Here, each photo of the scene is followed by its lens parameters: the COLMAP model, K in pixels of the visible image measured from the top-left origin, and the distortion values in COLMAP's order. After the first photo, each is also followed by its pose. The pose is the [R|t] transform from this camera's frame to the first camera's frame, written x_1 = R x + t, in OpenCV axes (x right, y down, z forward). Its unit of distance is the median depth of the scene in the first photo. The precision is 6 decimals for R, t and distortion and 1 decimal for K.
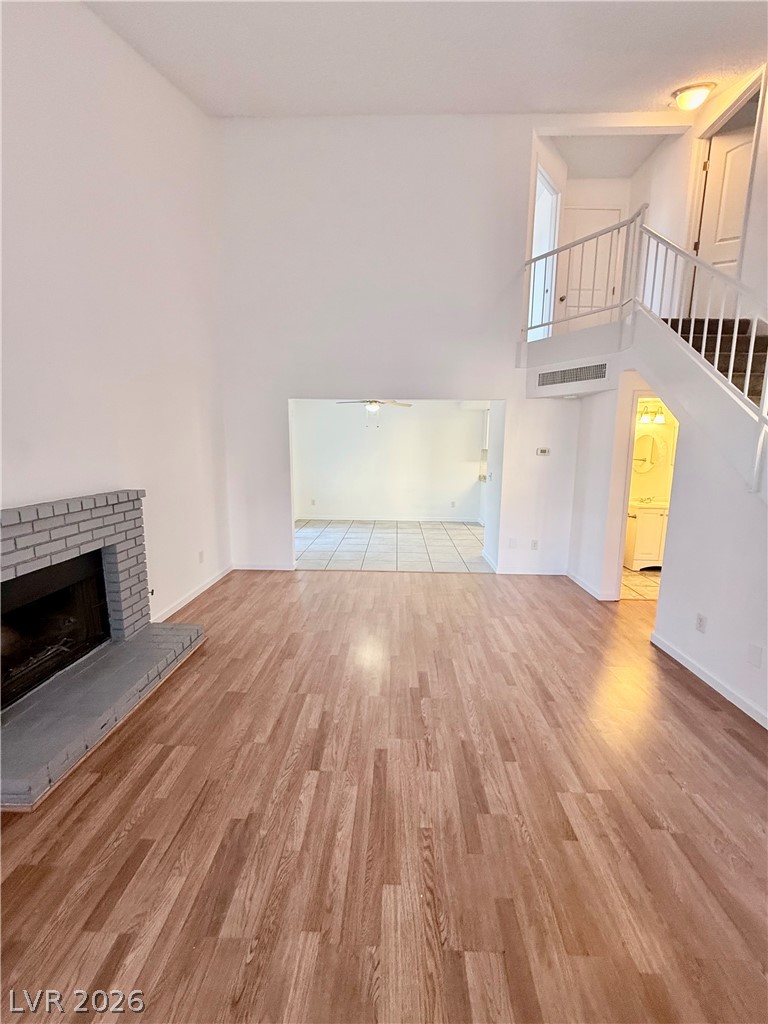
lens RADIAL K [[415.0, 0, 384.7], [0, 415.0, 512.3], [0, 0, 1]] dist [0.004017, 0.000187]
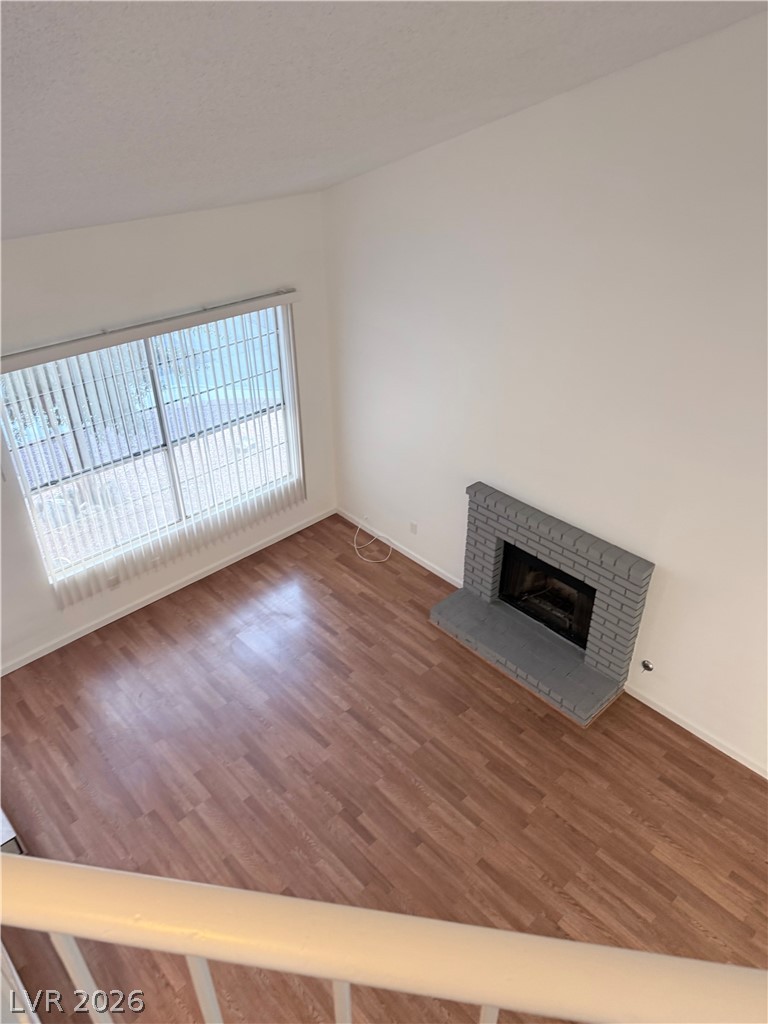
lens RADIAL K [[699.1, 0, 388.6], [0, 699.1, 504.9], [0, 0, 1]] dist [0.002761, -0.008694]
pose [[-0.704745, 0.373679, -0.603074, 0.795653], [-0.116088, 0.777851, 0.617634, -1.263174], [0.699899, 0.505284, -0.504807, 1.600280]]
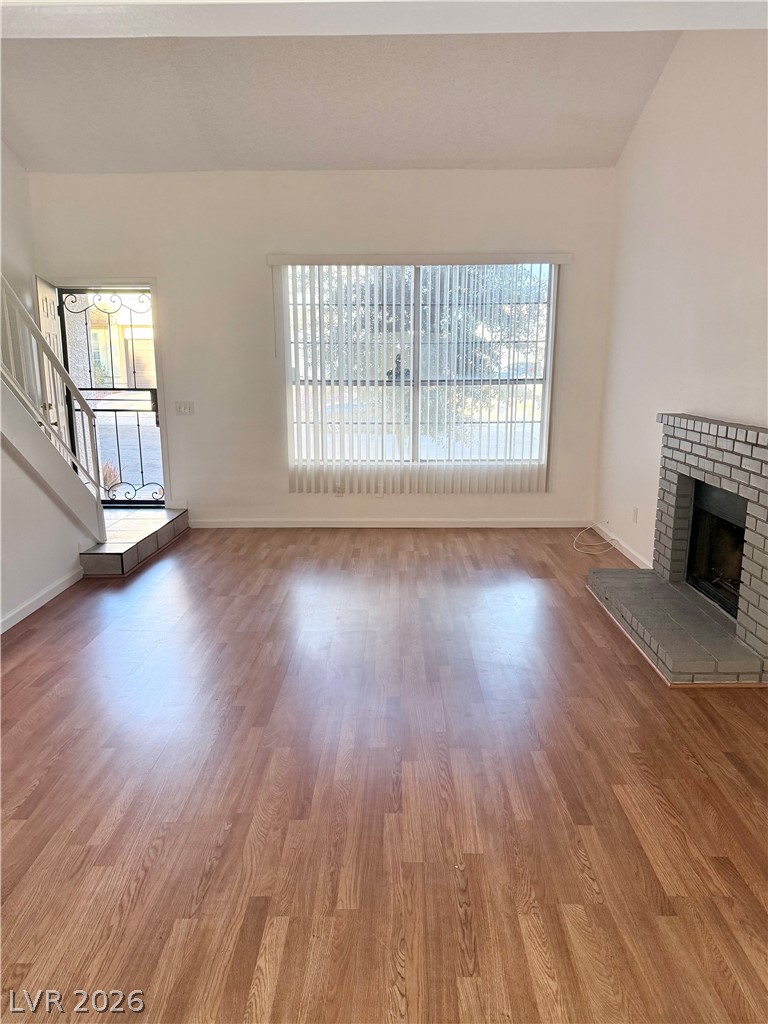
lens RADIAL K [[699.1, 0, 376.5], [0, 699.1, 519.6], [0, 0, 1]] dist [0.002761, -0.008694]
pose [[-0.999953, -0.009666, -0.000768, -0.007875], [-0.009294, 0.932802, 0.360269, -0.361392], [-0.002766, 0.360259, -0.932848, 2.412542]]
